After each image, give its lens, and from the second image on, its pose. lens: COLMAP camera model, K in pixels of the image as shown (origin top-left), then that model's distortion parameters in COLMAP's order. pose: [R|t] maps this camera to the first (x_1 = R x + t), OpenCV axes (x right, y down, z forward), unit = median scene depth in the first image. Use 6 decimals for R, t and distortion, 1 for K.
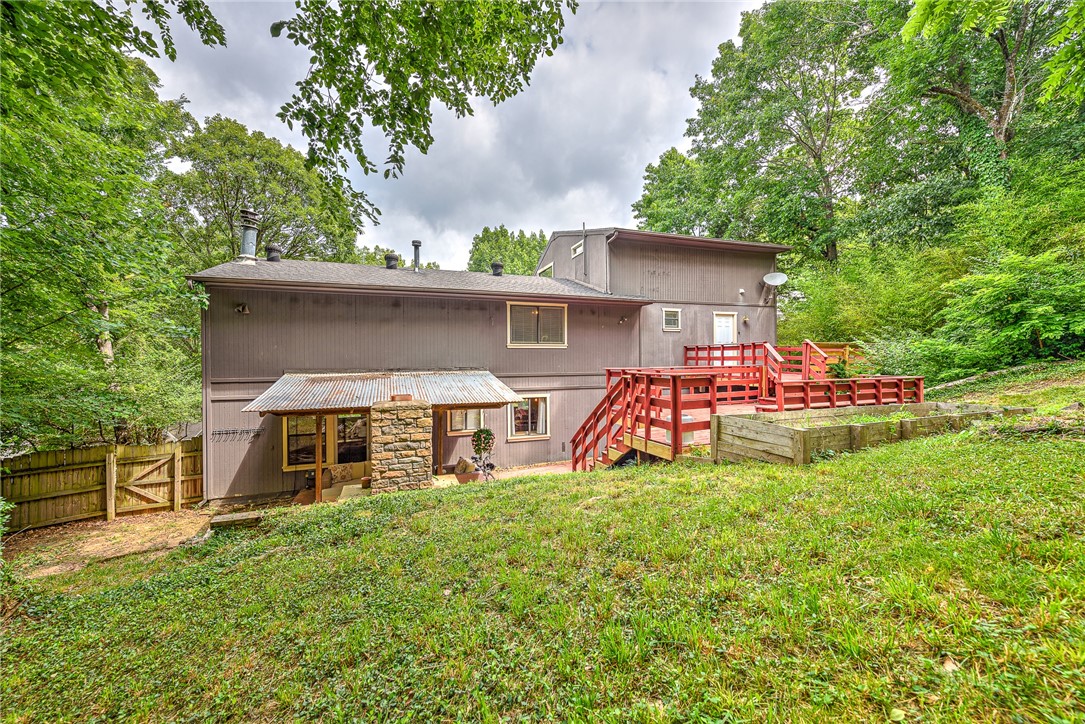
lens RADIAL K [[427.6, 0, 535.4], [0, 427.6, 365.1], [0, 0, 1]] dist [0.006148, -0.002589]
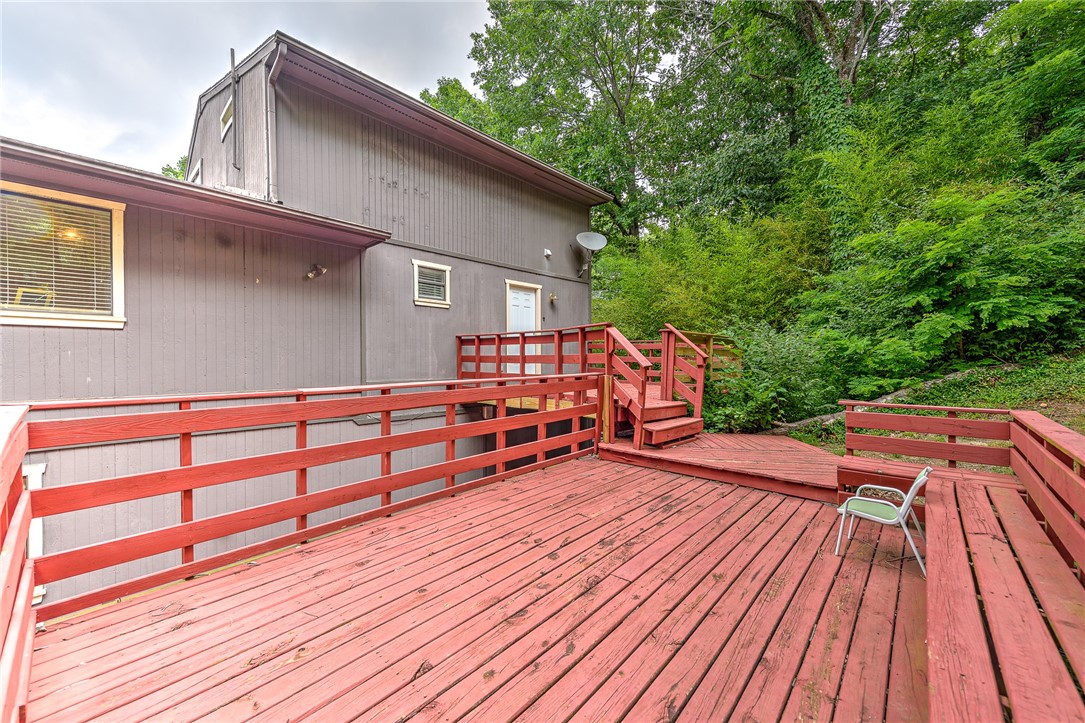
lens RADIAL K [[427.6, 0, 546.8], [0, 427.6, 360.4], [0, 0, 1]] dist [0.006148, -0.002589]
pose [[0.883183, 0.002916, 0.469020, 0.203941], [0.002058, 0.999947, -0.010092, -0.007881], [-0.469025, 0.009878, 0.883130, 0.490101]]
